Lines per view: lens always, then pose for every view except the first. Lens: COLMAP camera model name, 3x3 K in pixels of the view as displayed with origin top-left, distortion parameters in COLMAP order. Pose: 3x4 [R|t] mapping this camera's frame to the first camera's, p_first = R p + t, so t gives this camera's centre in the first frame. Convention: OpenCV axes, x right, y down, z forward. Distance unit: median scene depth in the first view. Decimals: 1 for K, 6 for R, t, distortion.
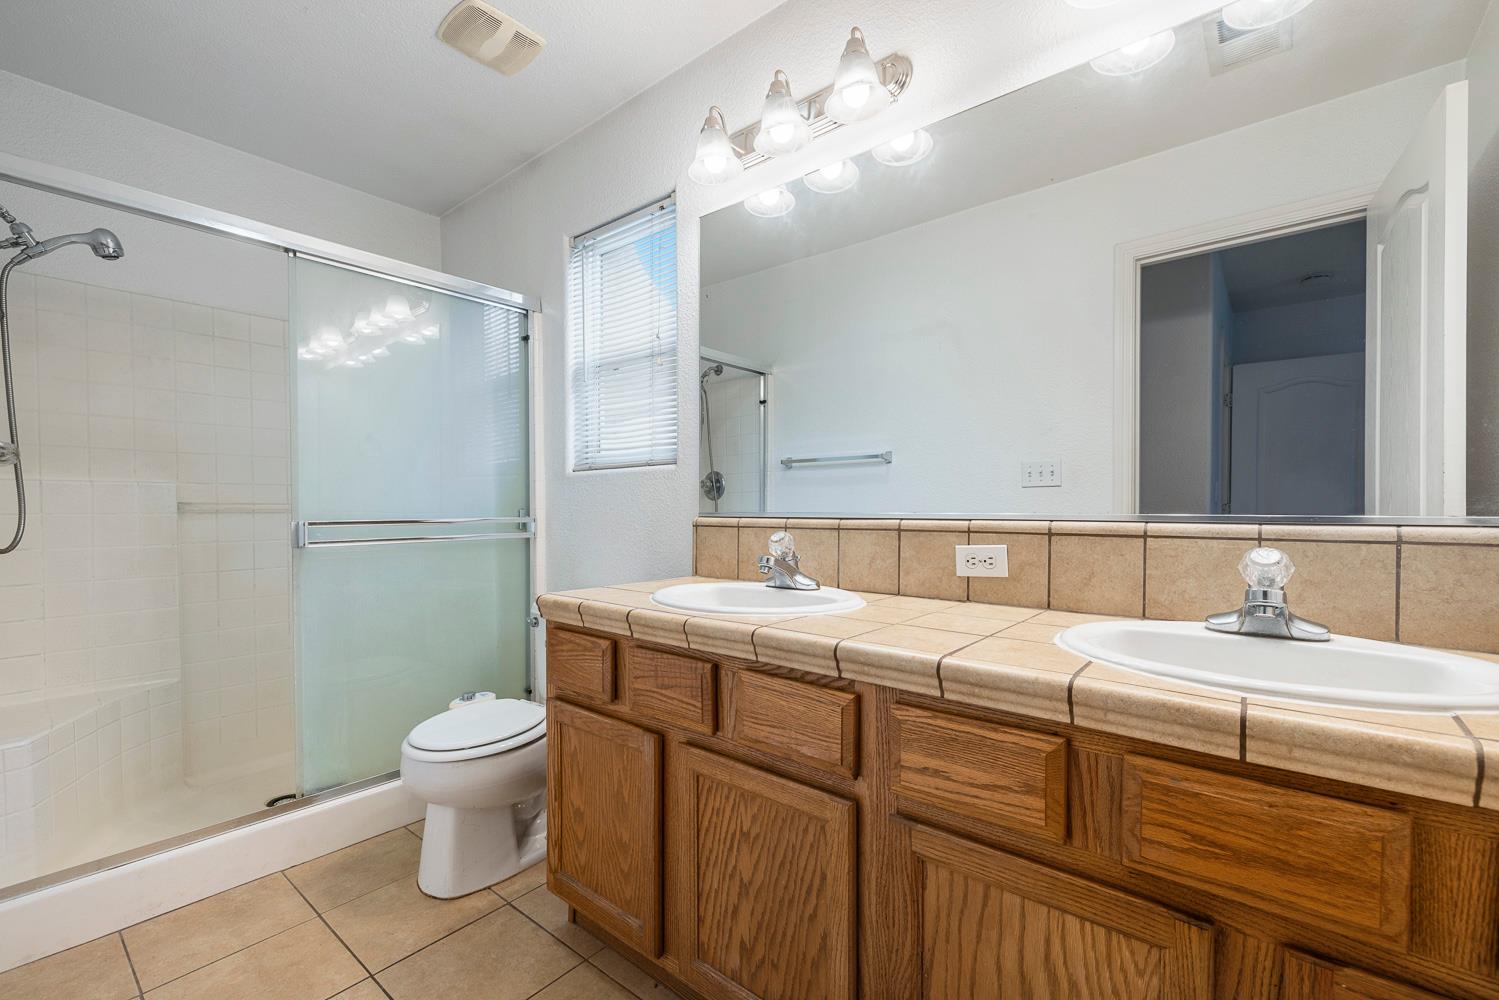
lens RADIAL K [[643.2, 0, 750.1], [0, 643.2, 512.1], [0, 0, 1]] dist [0.003068, -0.000407]
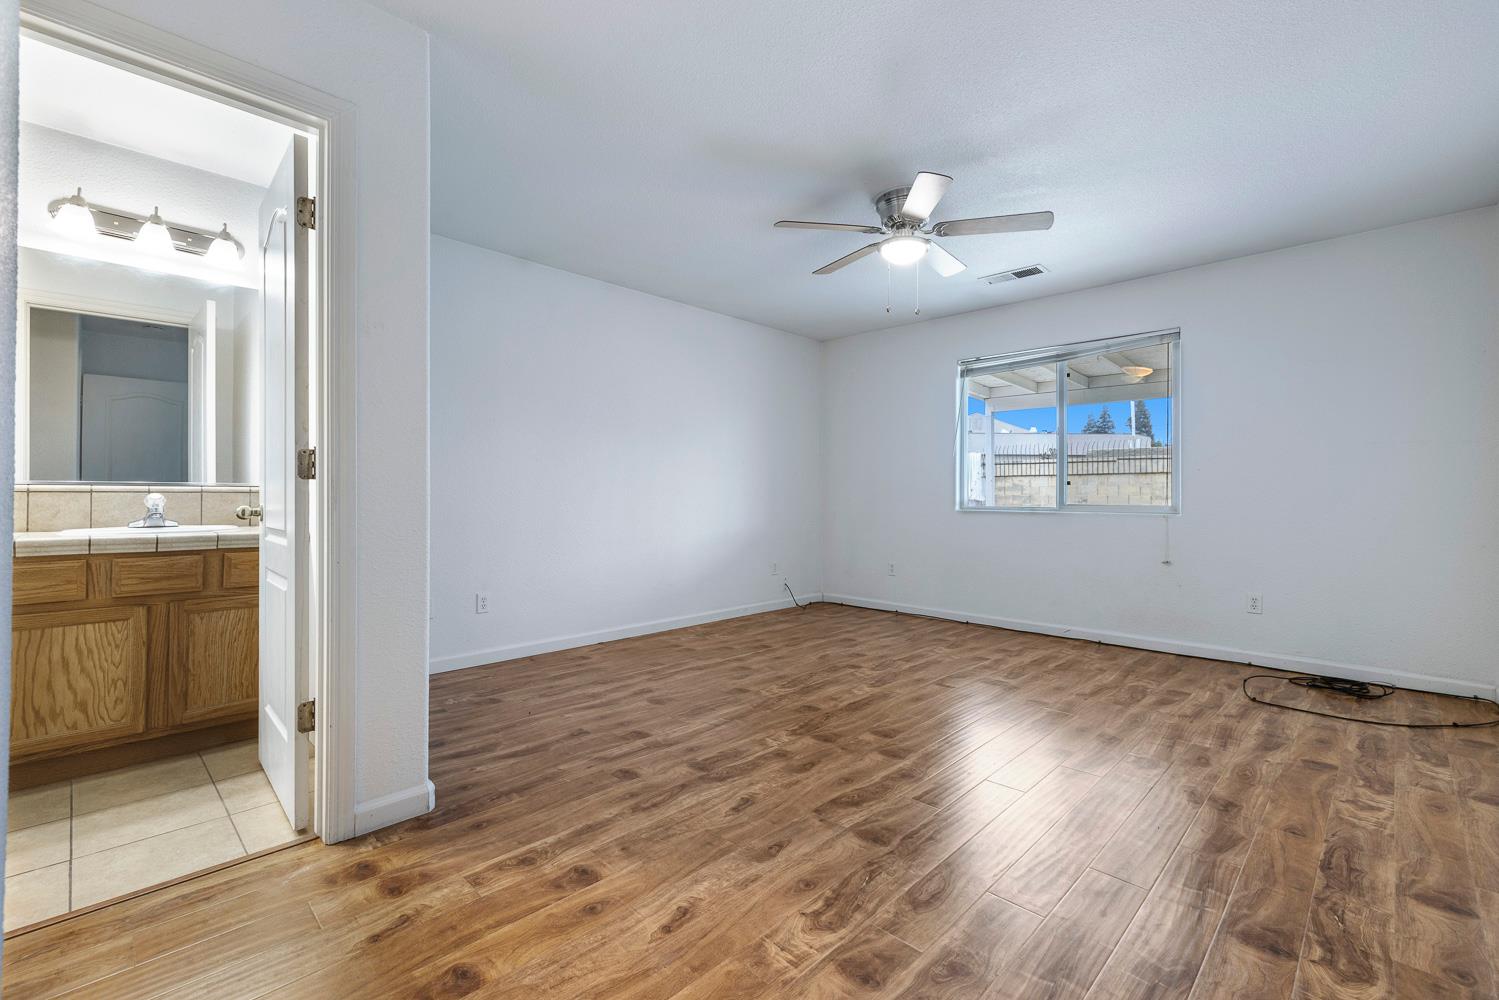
lens RADIAL K [[643.2, 0, 754.1], [0, 643.2, 496.0], [0, 0, 1]] dist [0.003068, -0.000407]
pose [[0.086301, -0.001219, 0.996268, -1.908602], [0.007339, 0.999973, 0.000587, 0.095384], [-0.996242, 0.007261, 0.086307, -1.974996]]
